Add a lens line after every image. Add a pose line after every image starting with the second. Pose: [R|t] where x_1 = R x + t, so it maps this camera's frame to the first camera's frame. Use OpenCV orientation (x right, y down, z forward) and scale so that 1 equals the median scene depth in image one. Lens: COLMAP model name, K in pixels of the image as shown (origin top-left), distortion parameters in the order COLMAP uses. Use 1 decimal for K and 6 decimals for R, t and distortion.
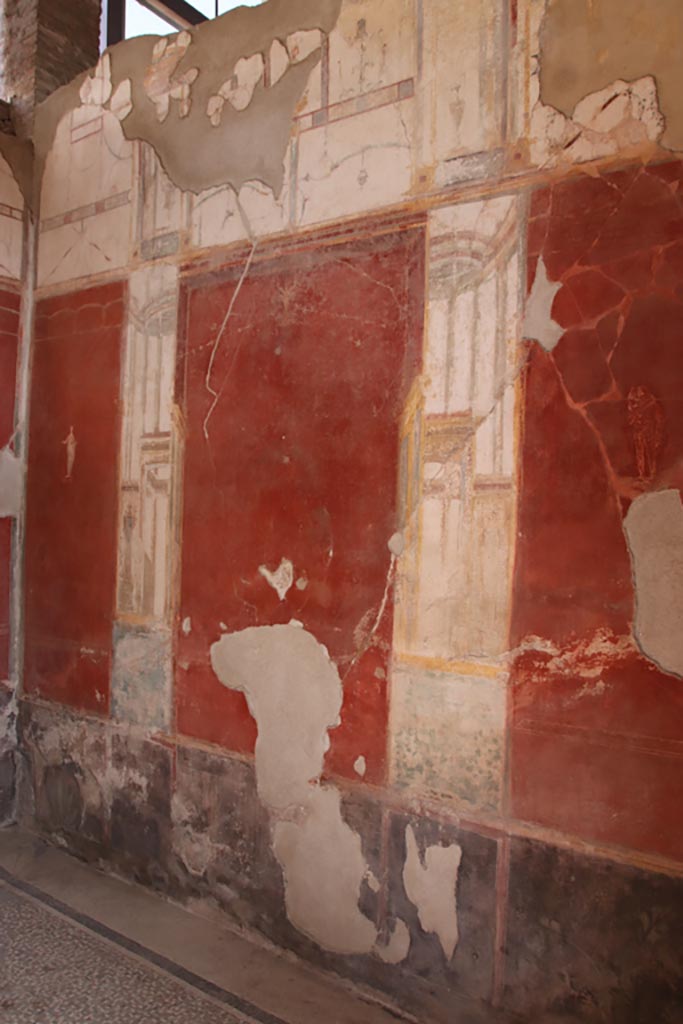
lens RADIAL K [[871.1, 0, 341.5], [0, 871.1, 512.0], [0, 0, 1]] dist [-0.138714, 0.166226]
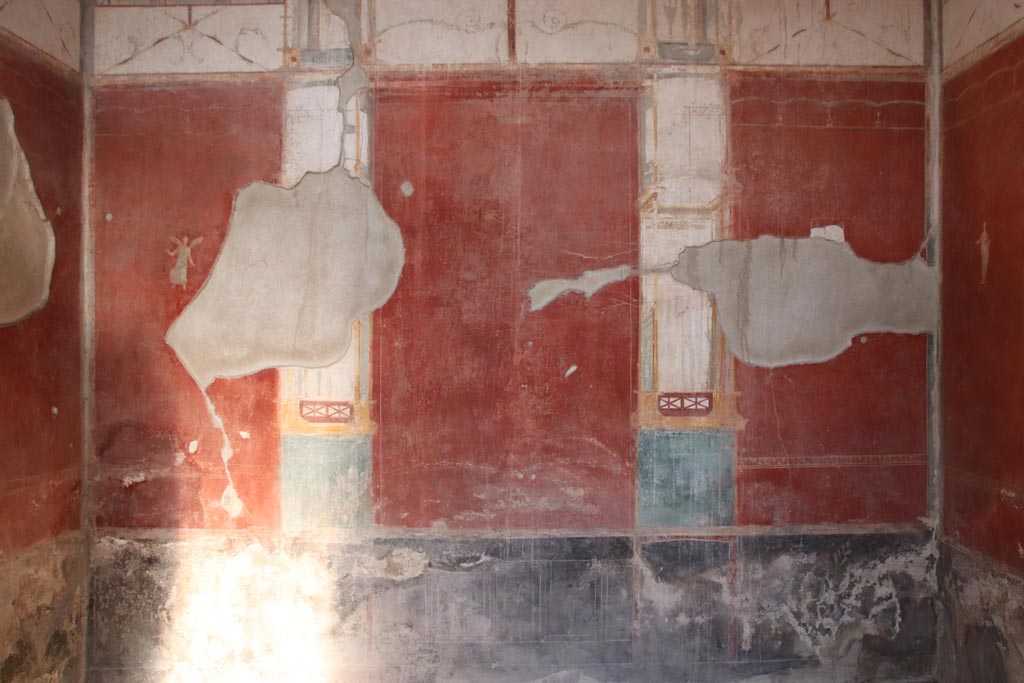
lens RADIAL K [[871.1, 0, 512.0], [0, 871.1, 341.5], [0, 0, 1]] dist [-0.138714, 0.166226]
pose [[0.579587, -0.026436, -0.814481, 0.090426], [0.028170, 0.999526, -0.012396, 0.013785], [0.814423, -0.015759, 0.580057, 0.150087]]
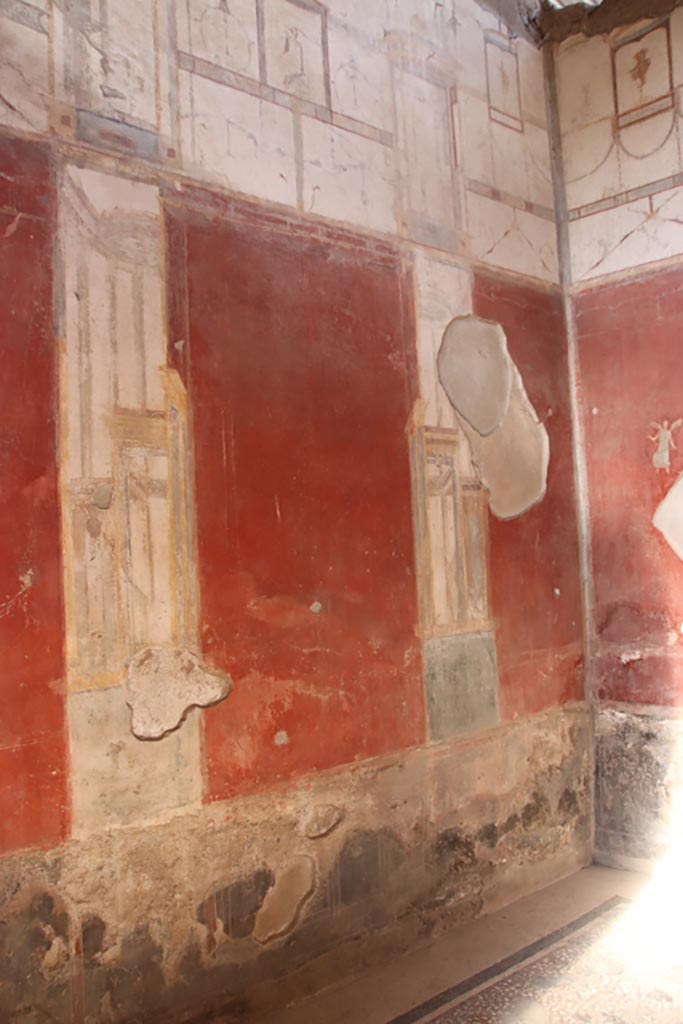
lens RADIAL K [[871.1, 0, 341.5], [0, 871.1, 512.0], [0, 0, 1]] dist [-0.138714, 0.166226]
pose [[-0.180977, -0.041405, -0.982615, 0.122511], [0.063685, 0.996523, -0.053720, 0.007140], [0.981423, -0.072300, -0.177711, 0.211962]]
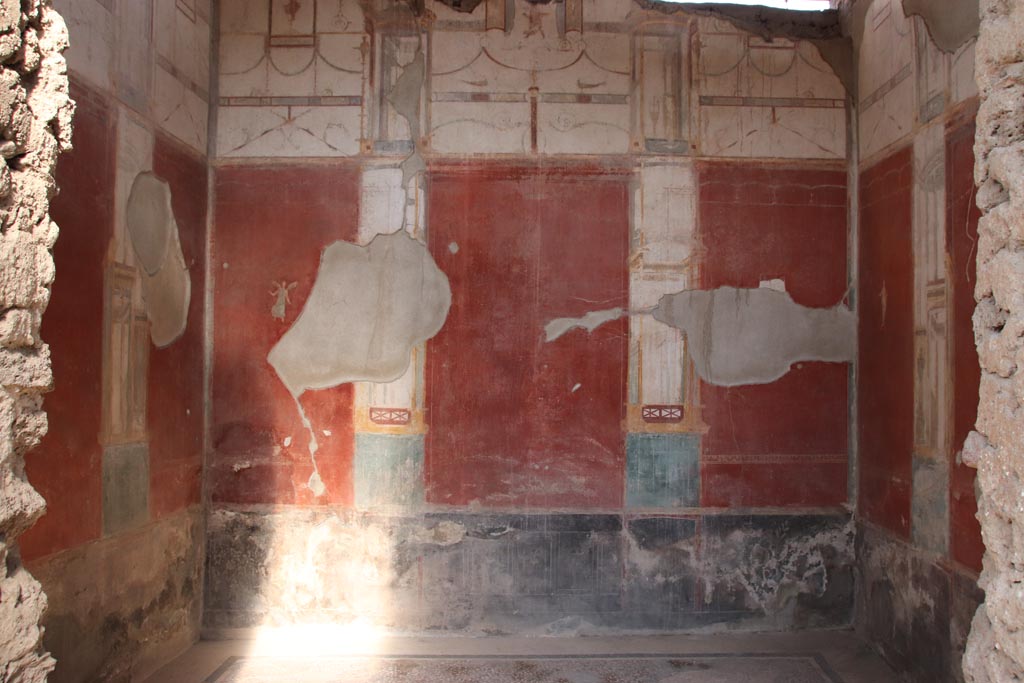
lens RADIAL K [[871.1, 0, 512.0], [0, 871.1, 341.5], [0, 0, 1]] dist [-0.138714, 0.166226]
pose [[0.583135, -0.041471, -0.811316, 0.316865], [0.015647, 0.999084, -0.039822, 0.018161], [0.812225, 0.010527, 0.583250, -0.051882]]
